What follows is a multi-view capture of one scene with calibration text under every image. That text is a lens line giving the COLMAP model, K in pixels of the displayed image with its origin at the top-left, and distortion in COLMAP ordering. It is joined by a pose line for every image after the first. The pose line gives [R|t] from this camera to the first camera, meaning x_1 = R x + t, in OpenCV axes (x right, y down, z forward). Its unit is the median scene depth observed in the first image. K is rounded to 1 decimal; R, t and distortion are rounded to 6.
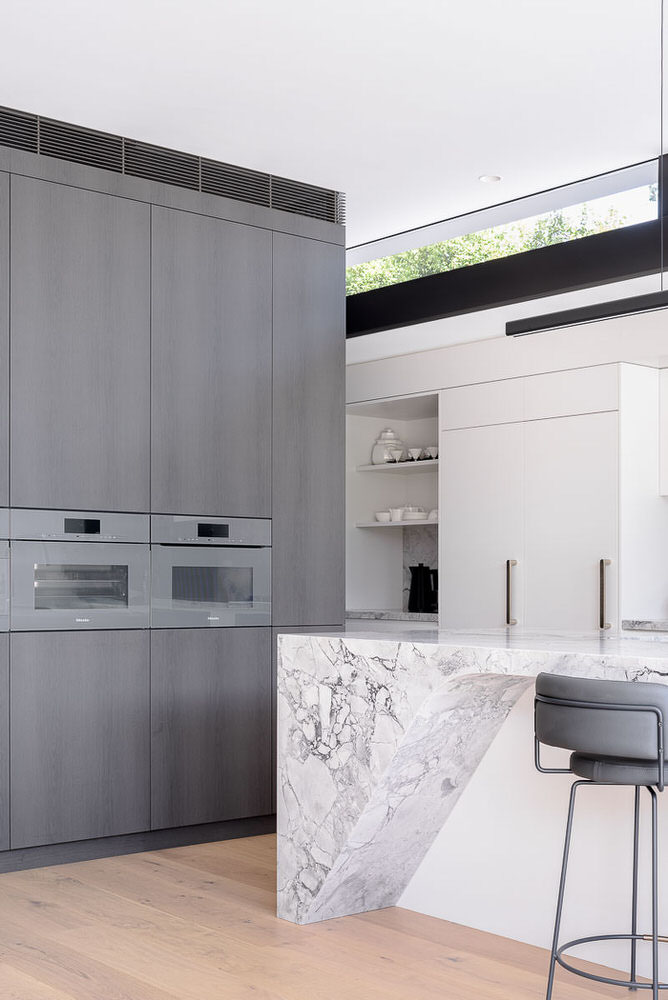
lens RADIAL K [[1308.6, 0, 344.5], [0, 1308.6, 573.2], [0, 0, 1]] dist [-0.004258, 0.000000]
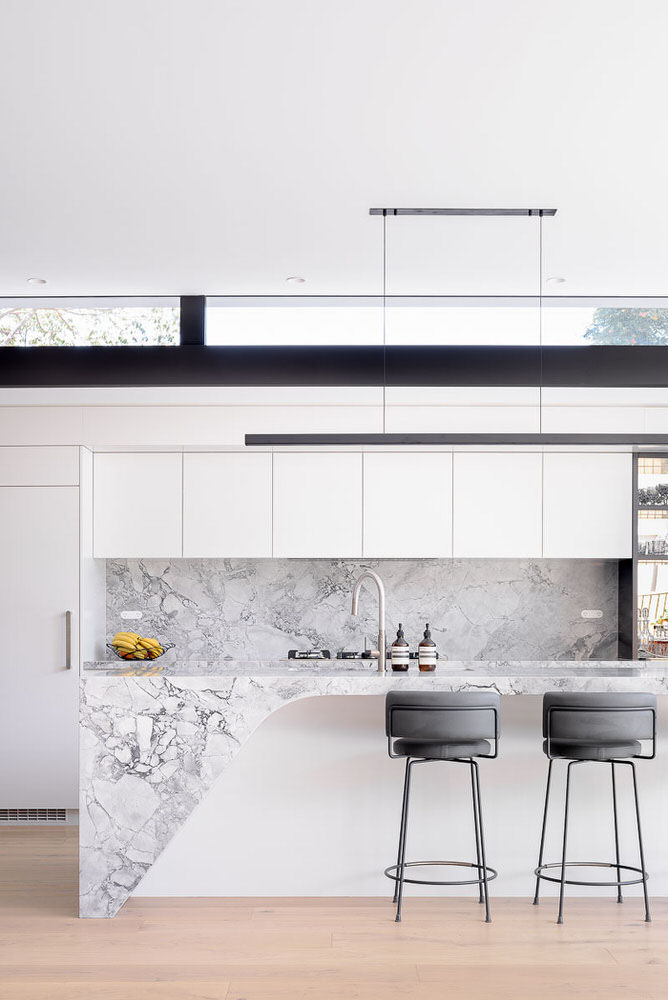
lens RADIAL K [[1308.6, 0, 353.3], [0, 1308.6, 630.8], [0, 0, 1]] dist [-0.004258, 0.000000]
pose [[0.640660, -0.008333, 0.767780, -0.833331], [0.001136, 0.999950, 0.009905, -0.005905], [-0.767824, -0.005473, 0.640638, 0.066042]]
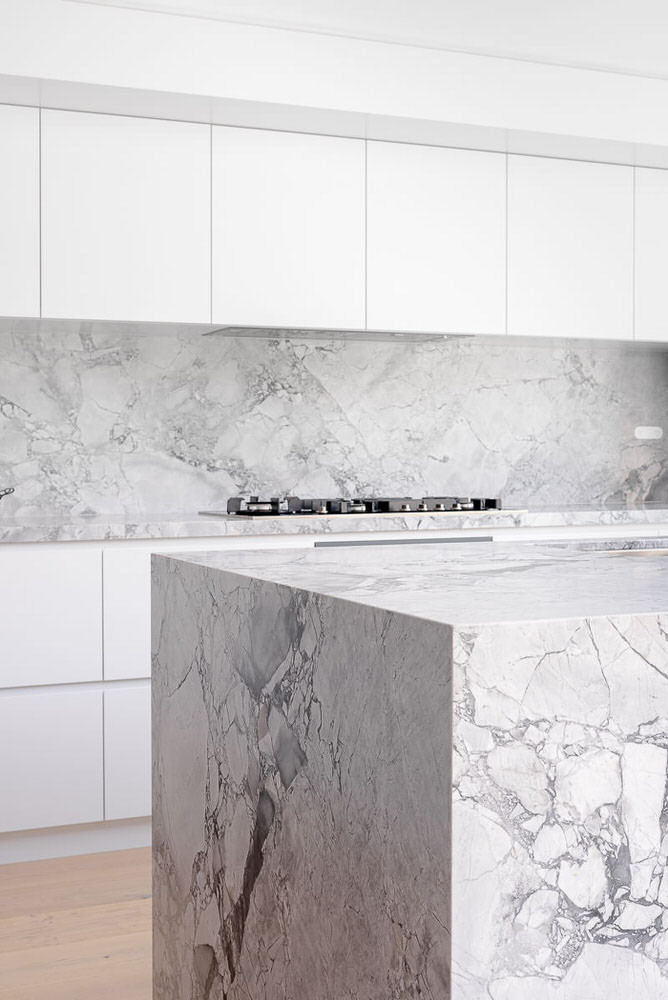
lens RADIAL K [[1308.6, 0, 335.2], [0, 1308.6, 498.2], [0, 0, 1]] dist [-0.004258, 0.000000]
pose [[0.288839, -0.037800, 0.956631, -0.391095], [0.004243, 0.999261, 0.038203, 0.002374], [-0.957368, -0.006976, 0.288786, 0.982239]]
